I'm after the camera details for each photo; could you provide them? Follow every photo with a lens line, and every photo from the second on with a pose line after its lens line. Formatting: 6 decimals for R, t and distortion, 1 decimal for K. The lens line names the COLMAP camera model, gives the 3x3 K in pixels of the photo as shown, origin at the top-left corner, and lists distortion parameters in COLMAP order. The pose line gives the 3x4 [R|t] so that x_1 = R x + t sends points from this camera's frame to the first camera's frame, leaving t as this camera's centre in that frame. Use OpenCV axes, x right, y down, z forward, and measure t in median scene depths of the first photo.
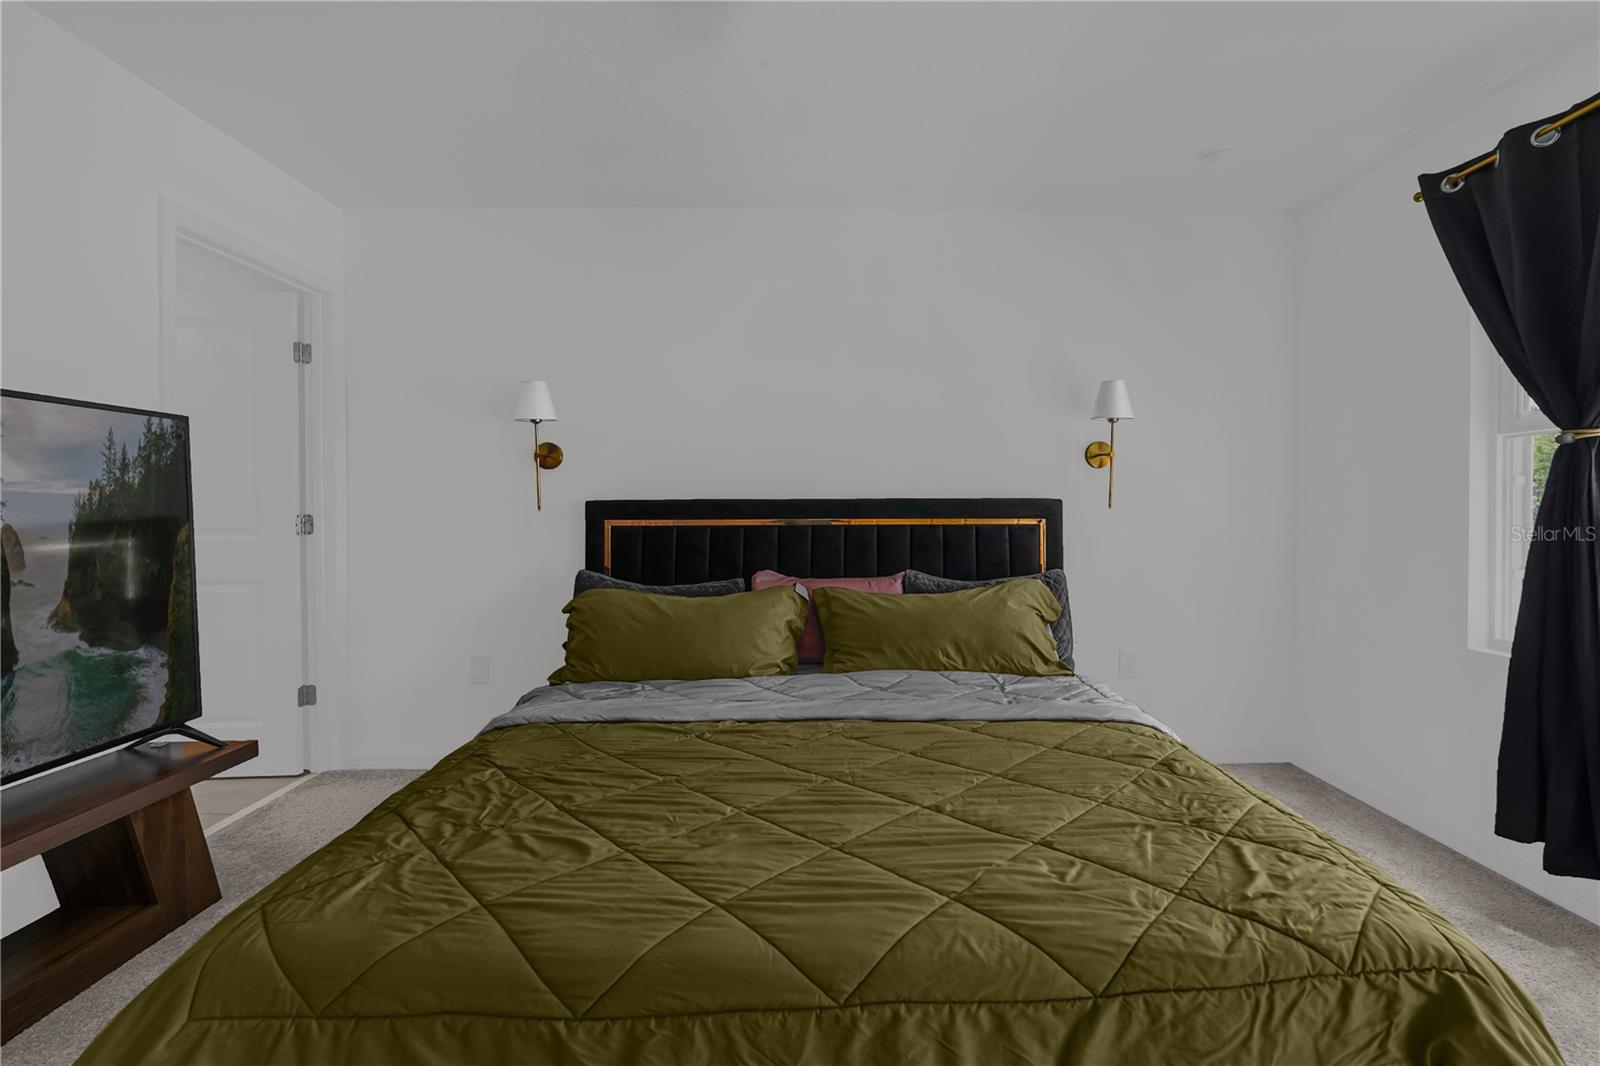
lens RADIAL K [[713.2, 0, 804.9], [0, 713.2, 518.2], [0, 0, 1]] dist [-0.012404, 0.007627]
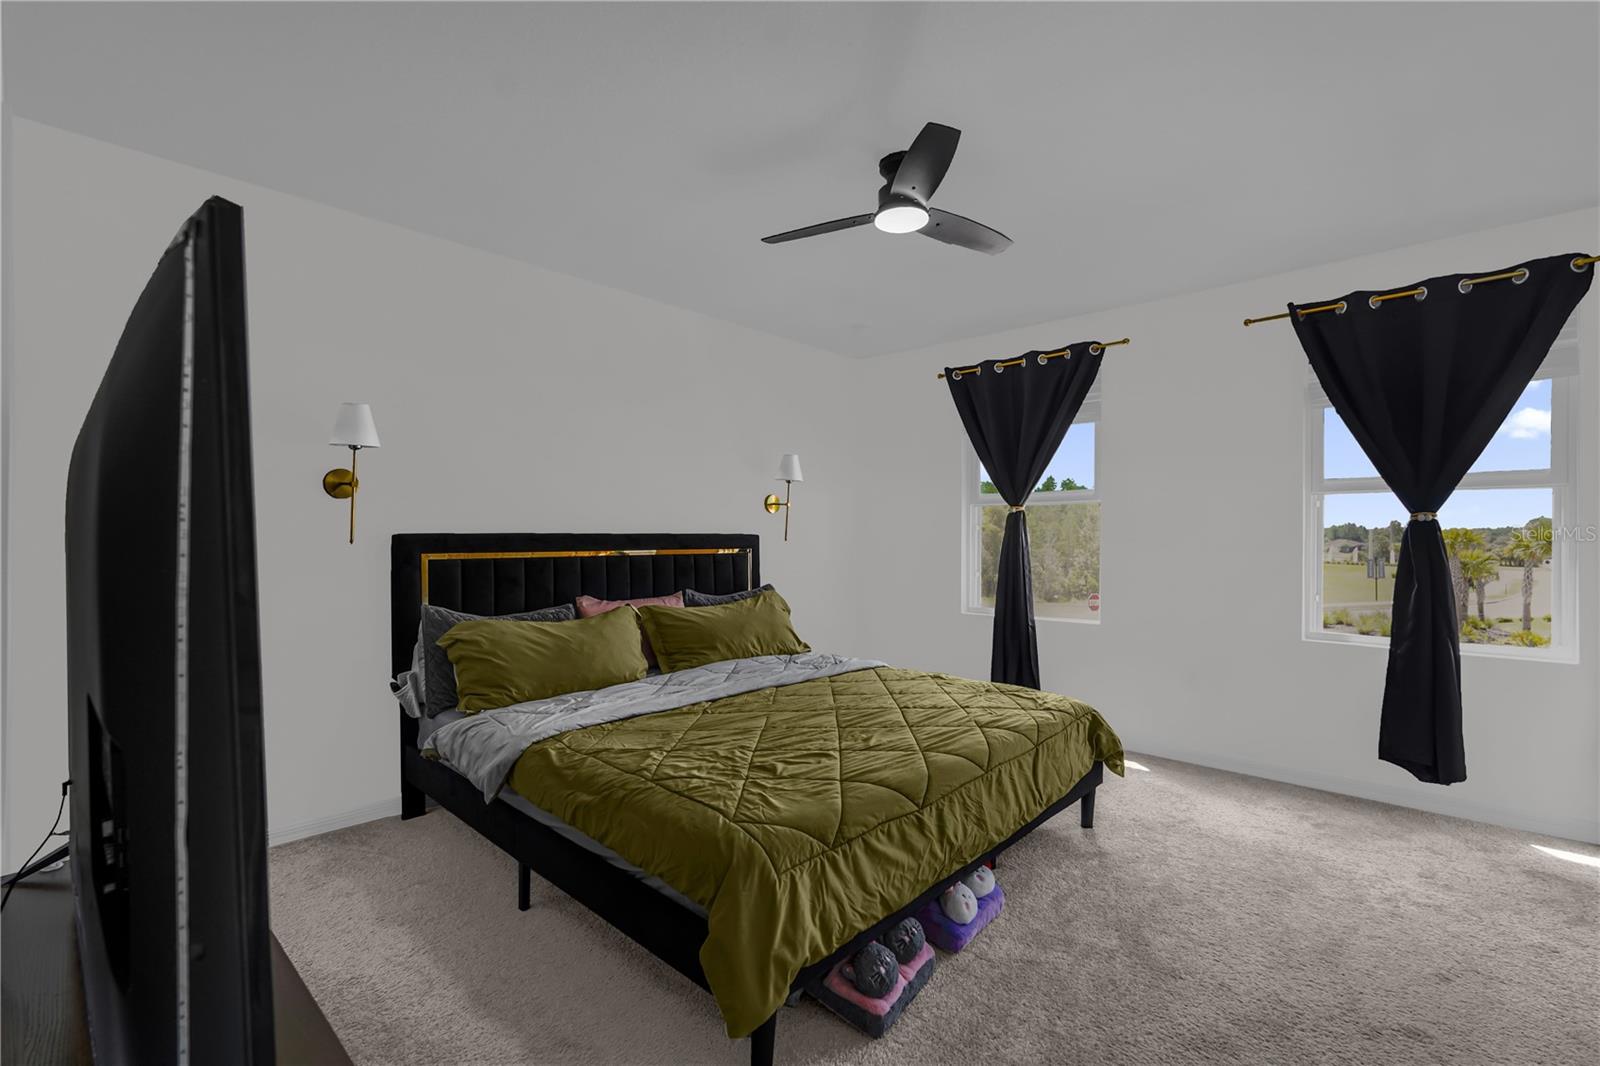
lens RADIAL K [[713.2, 0, 789.2], [0, 713.2, 544.0], [0, 0, 1]] dist [-0.012404, 0.007627]
pose [[0.703821, -0.003509, 0.710369, -0.759667], [0.009327, 0.999947, -0.004301, -0.002561], [-0.710316, 0.009653, 0.703816, -0.043463]]
